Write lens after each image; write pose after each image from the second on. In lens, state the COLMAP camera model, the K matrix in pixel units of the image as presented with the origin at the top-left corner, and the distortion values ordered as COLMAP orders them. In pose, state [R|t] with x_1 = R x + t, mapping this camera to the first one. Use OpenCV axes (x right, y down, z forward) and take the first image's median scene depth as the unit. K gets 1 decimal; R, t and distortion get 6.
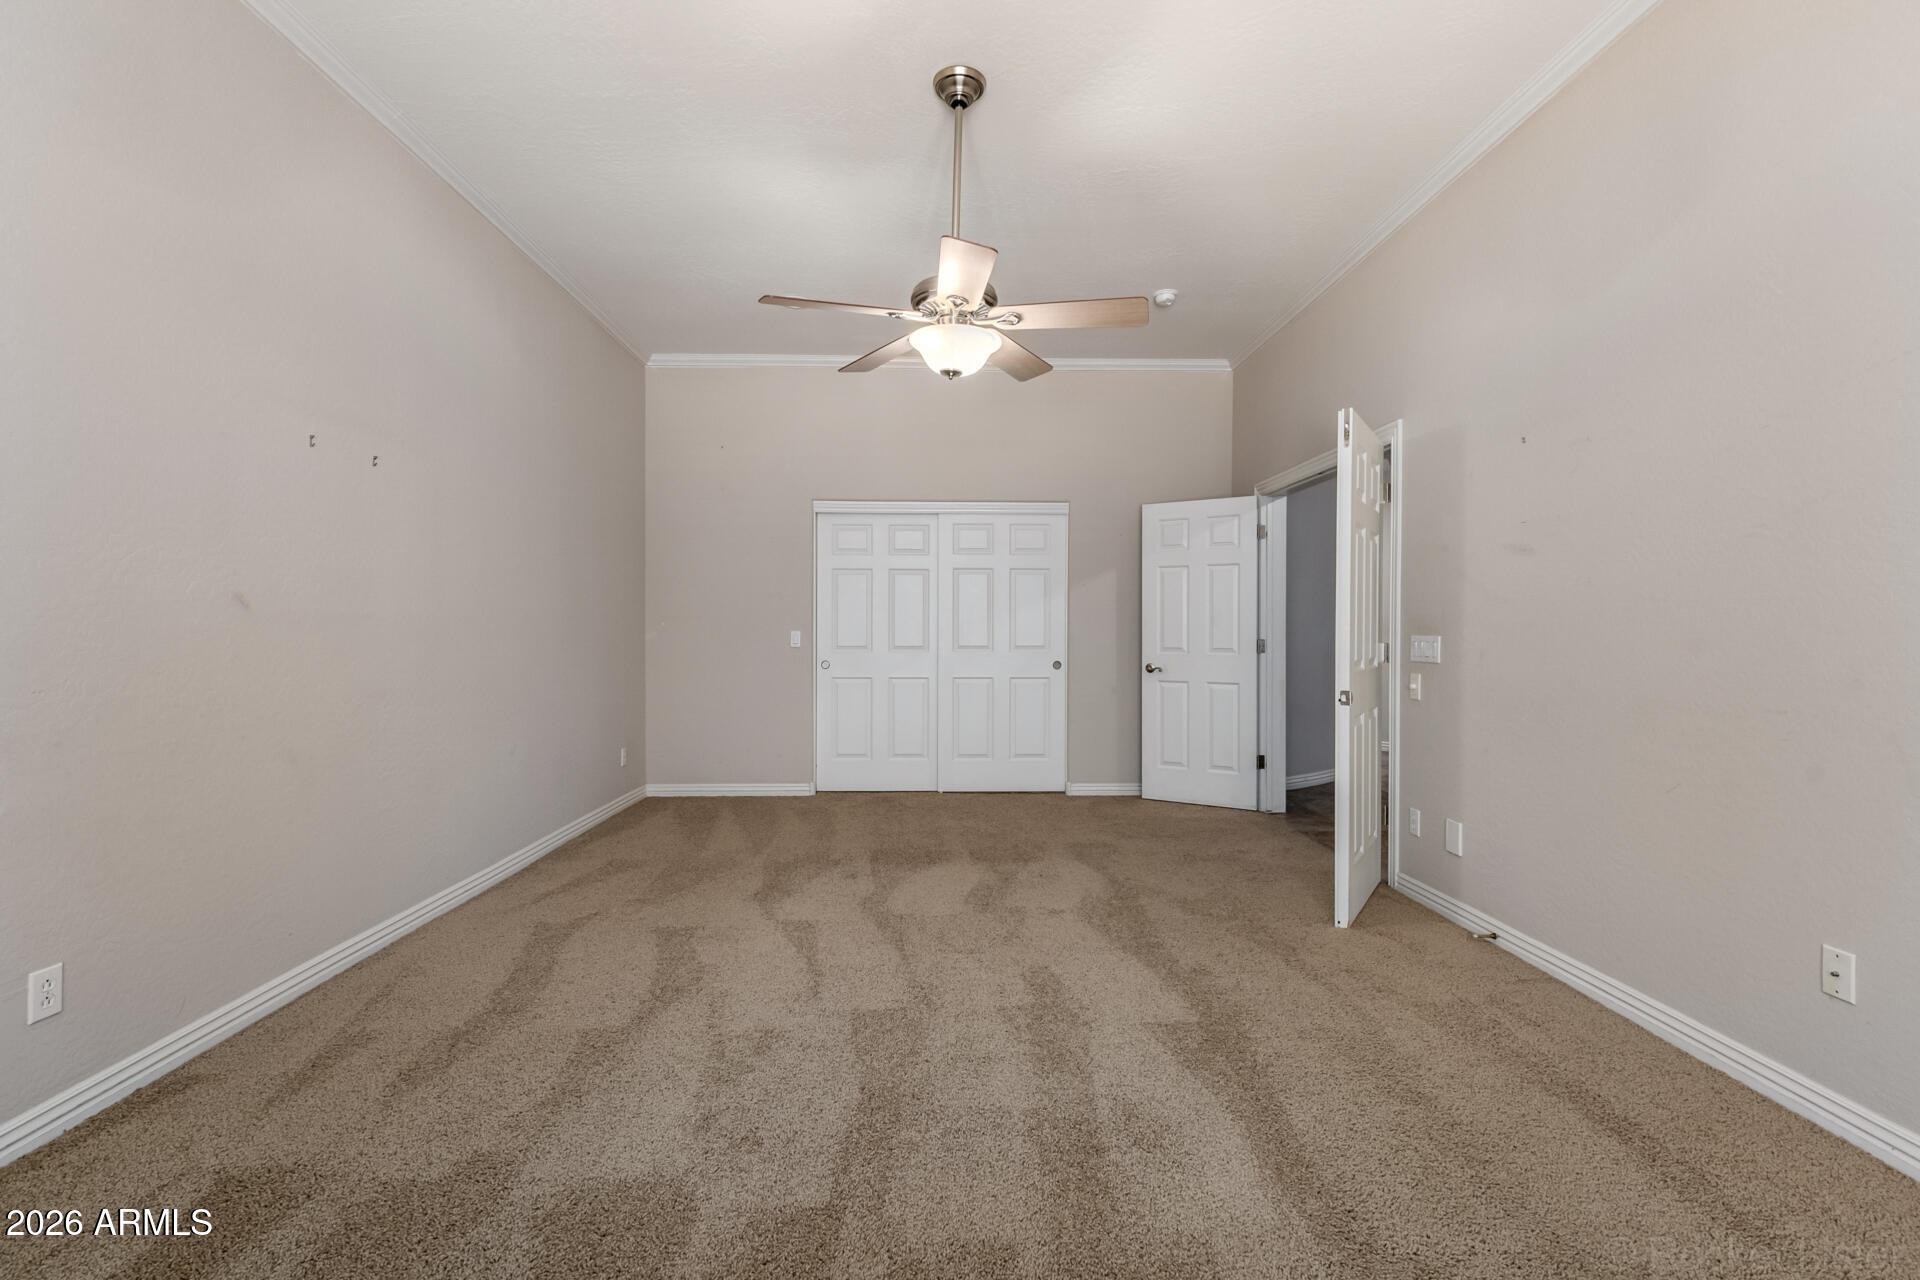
lens RADIAL K [[830.9, 0, 951.6], [0, 830.9, 627.8], [0, 0, 1]] dist [0.015878, -0.004858]
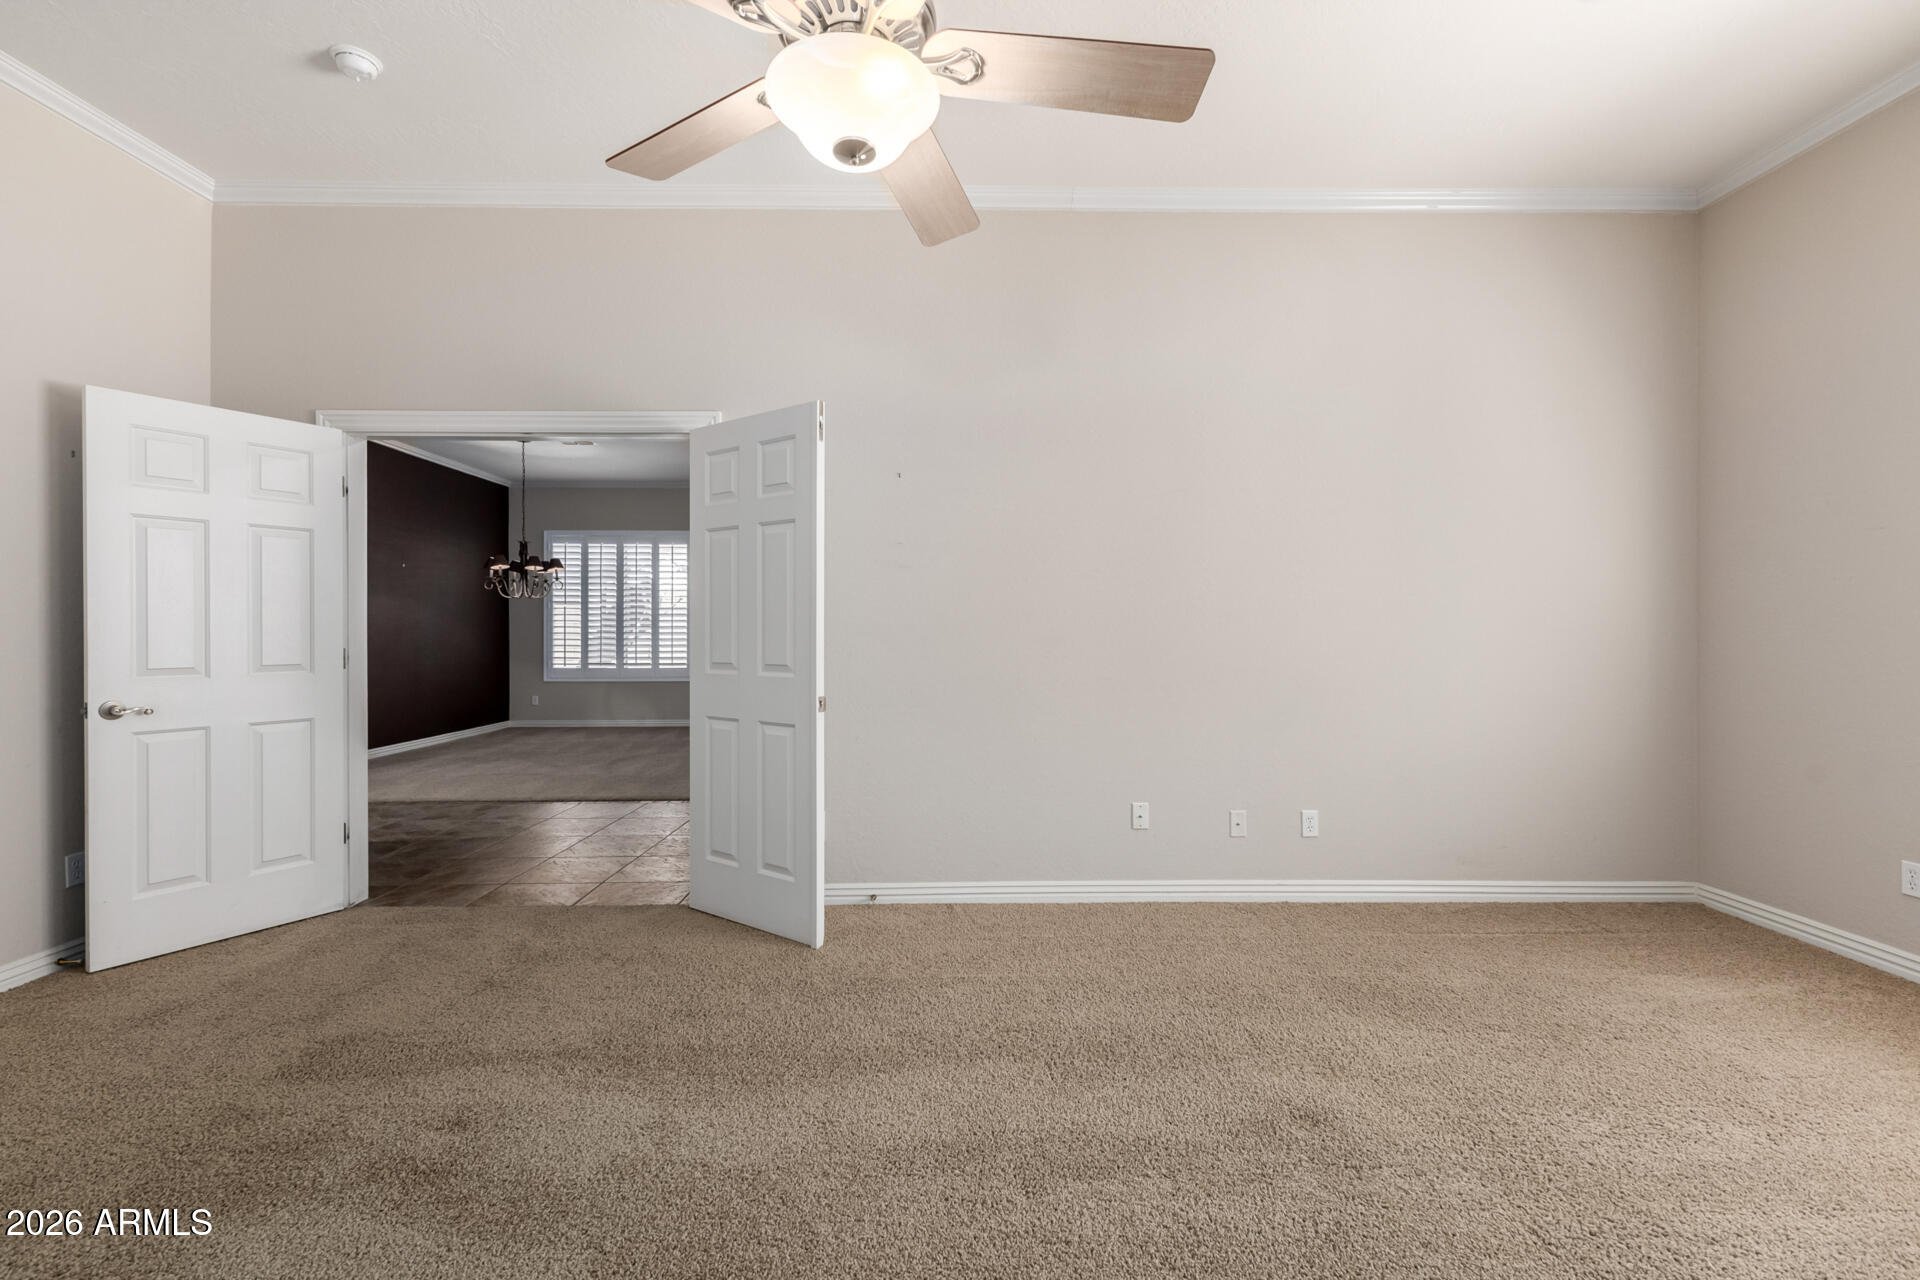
lens RADIAL K [[830.9, 0, 956.5], [0, 830.9, 633.9], [0, 0, 1]] dist [0.015878, -0.004858]
pose [[0.008163, -0.004789, 0.999955, -0.477421], [0.001306, 0.999988, 0.004779, -0.000975], [-0.999966, 0.001267, 0.008169, 0.837935]]
